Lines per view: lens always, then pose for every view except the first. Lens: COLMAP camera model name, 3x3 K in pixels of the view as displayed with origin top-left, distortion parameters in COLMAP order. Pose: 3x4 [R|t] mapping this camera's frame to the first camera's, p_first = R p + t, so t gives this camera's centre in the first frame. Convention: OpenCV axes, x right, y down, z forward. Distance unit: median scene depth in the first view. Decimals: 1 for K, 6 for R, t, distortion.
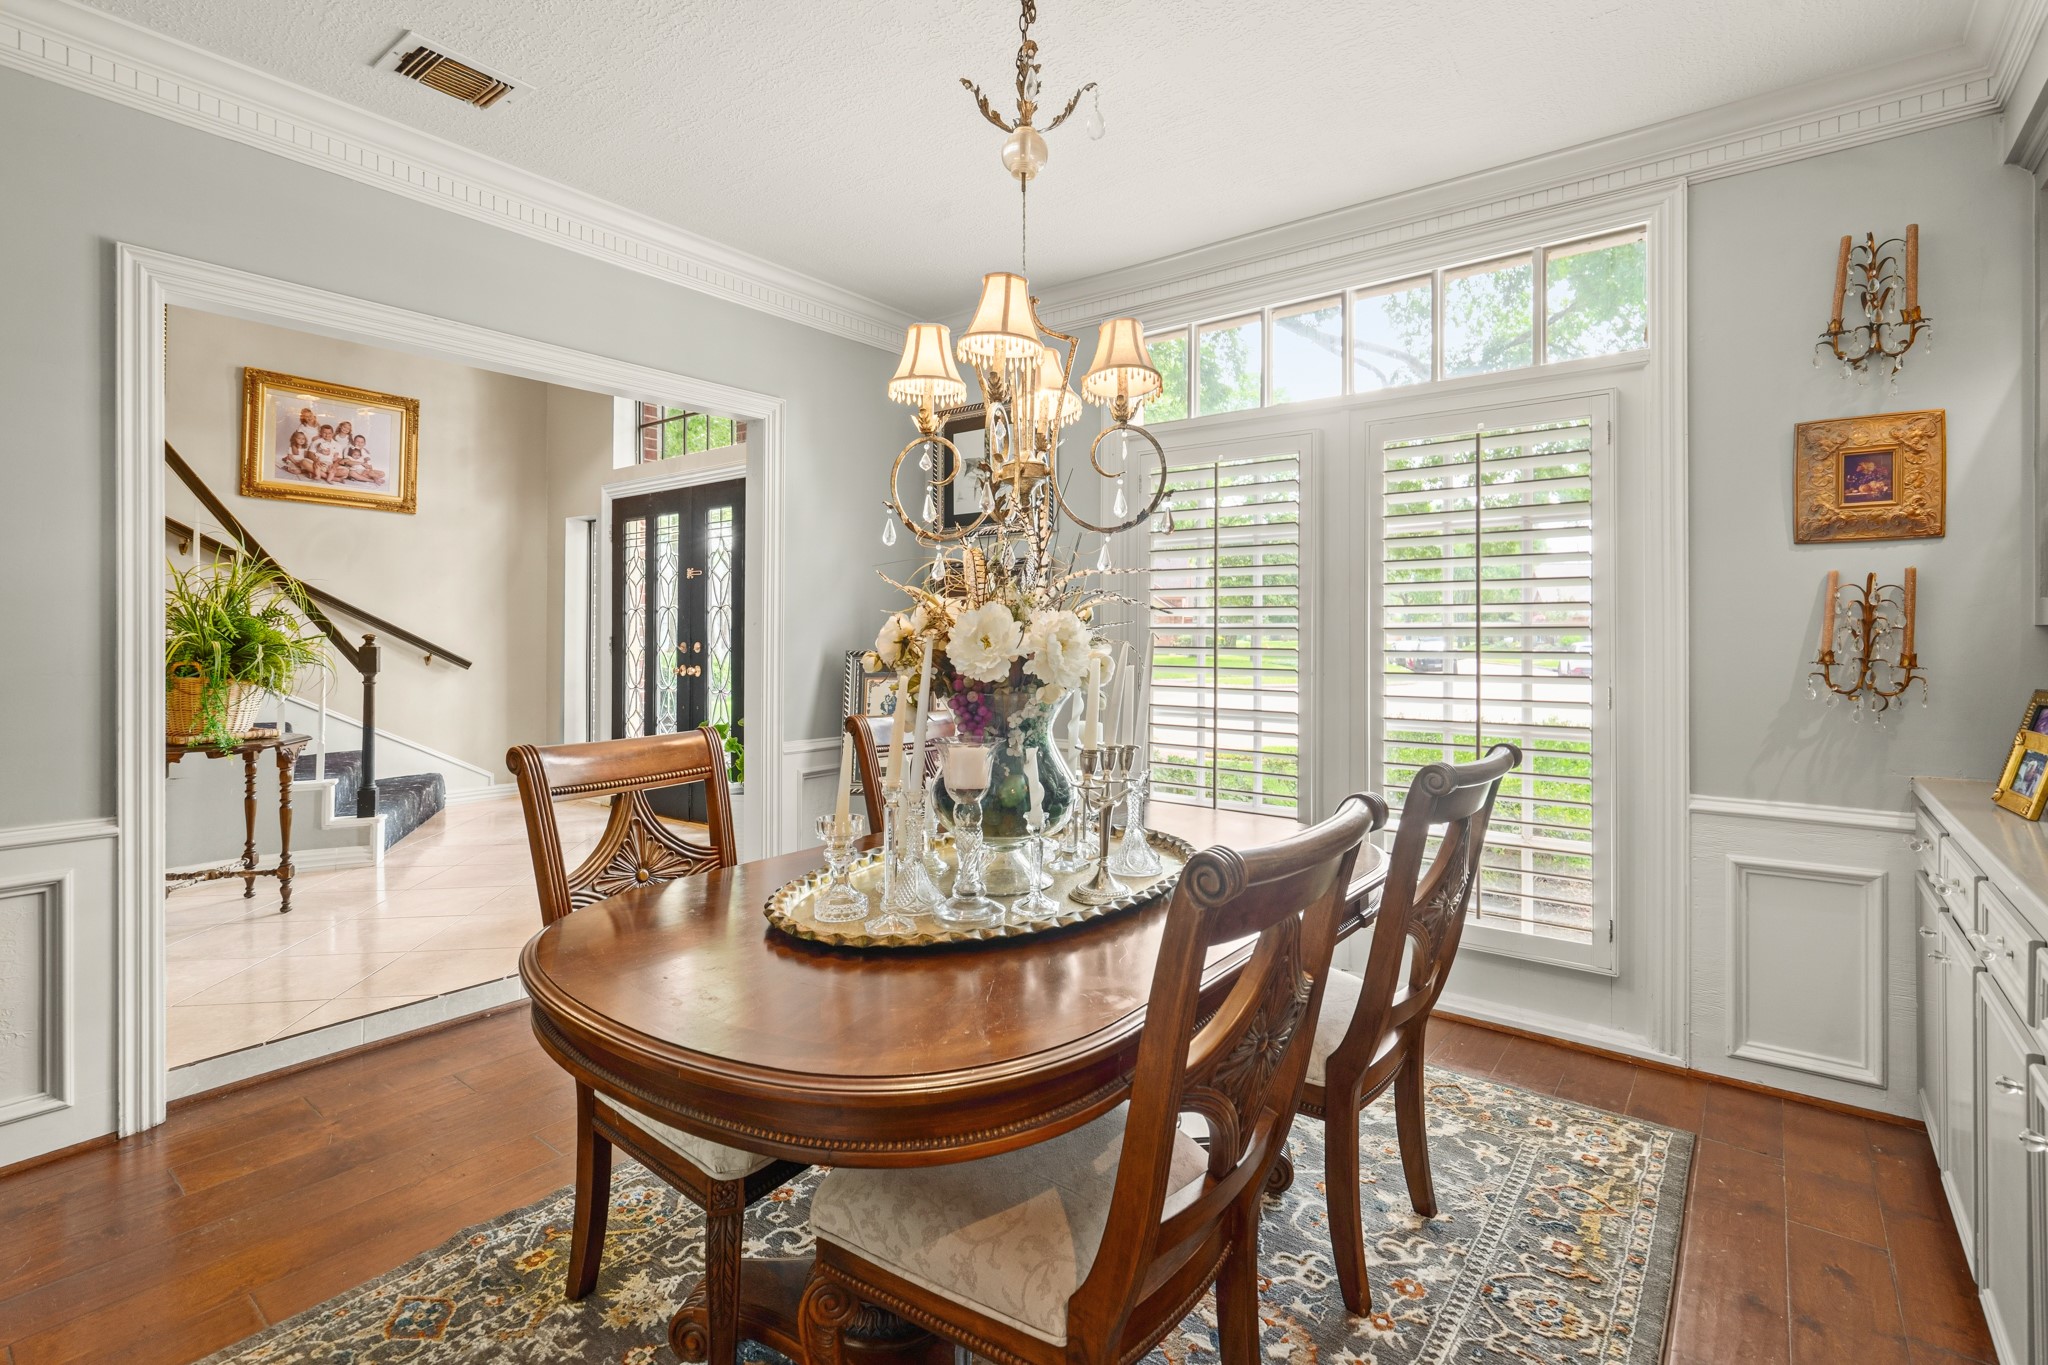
lens RADIAL K [[949.9, 0, 1029.5], [0, 949.9, 639.3], [0, 0, 1]] dist [-0.005155, 0.002493]
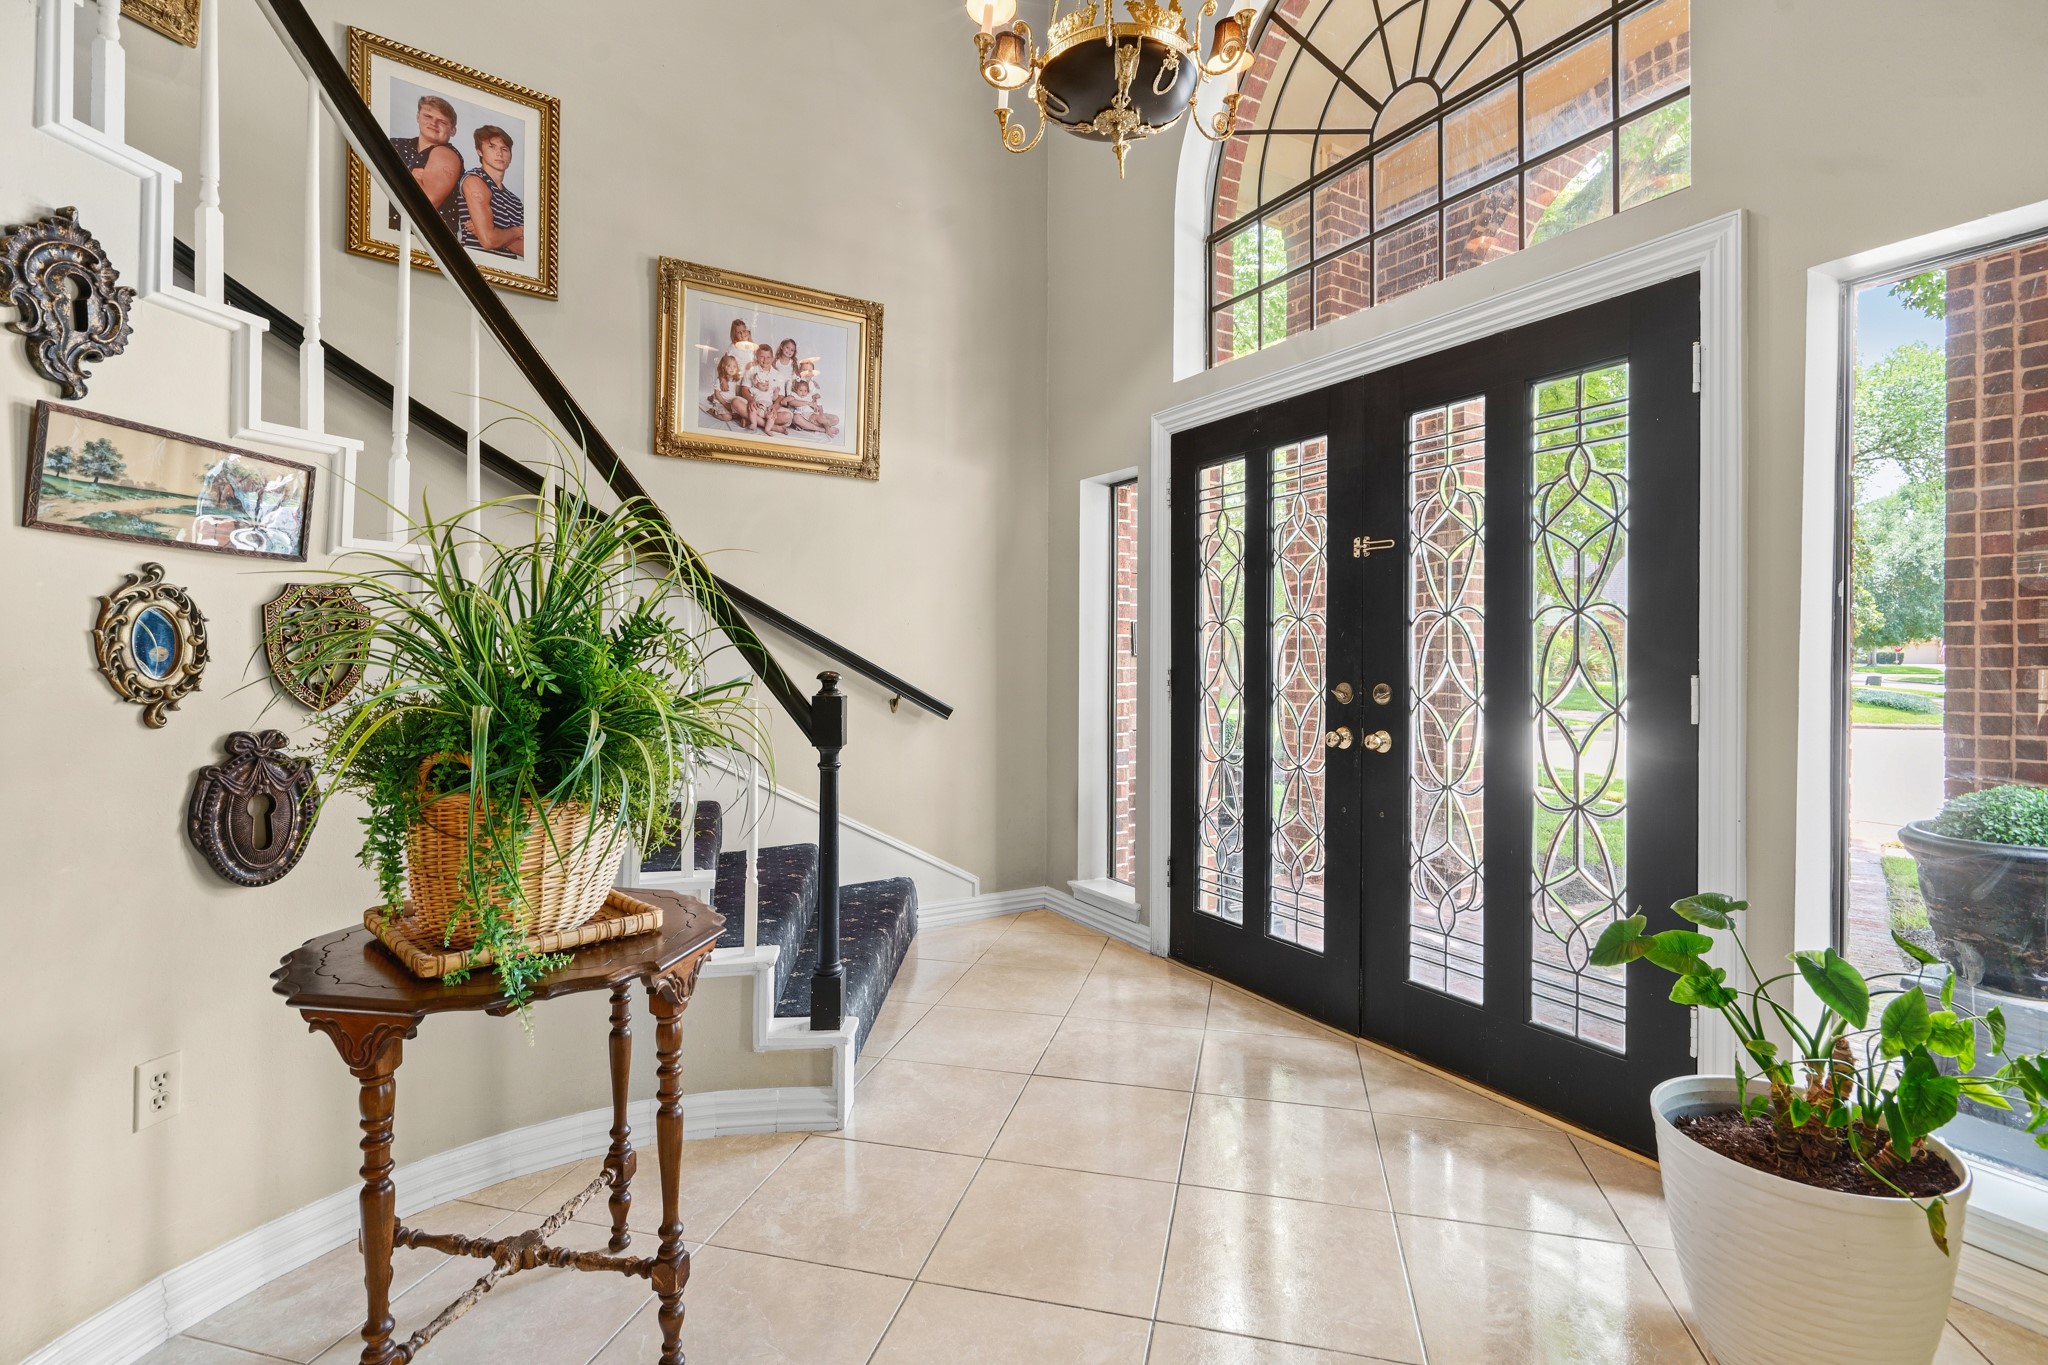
lens RADIAL K [[949.9, 0, 1027.3], [0, 949.9, 665.0], [0, 0, 1]] dist [-0.005155, 0.002493]
pose [[0.929561, 0.000849, -0.368667, -0.340505], [0.001153, 0.999986, 0.005210, -0.009760], [0.368666, -0.005268, 0.929547, 0.469618]]
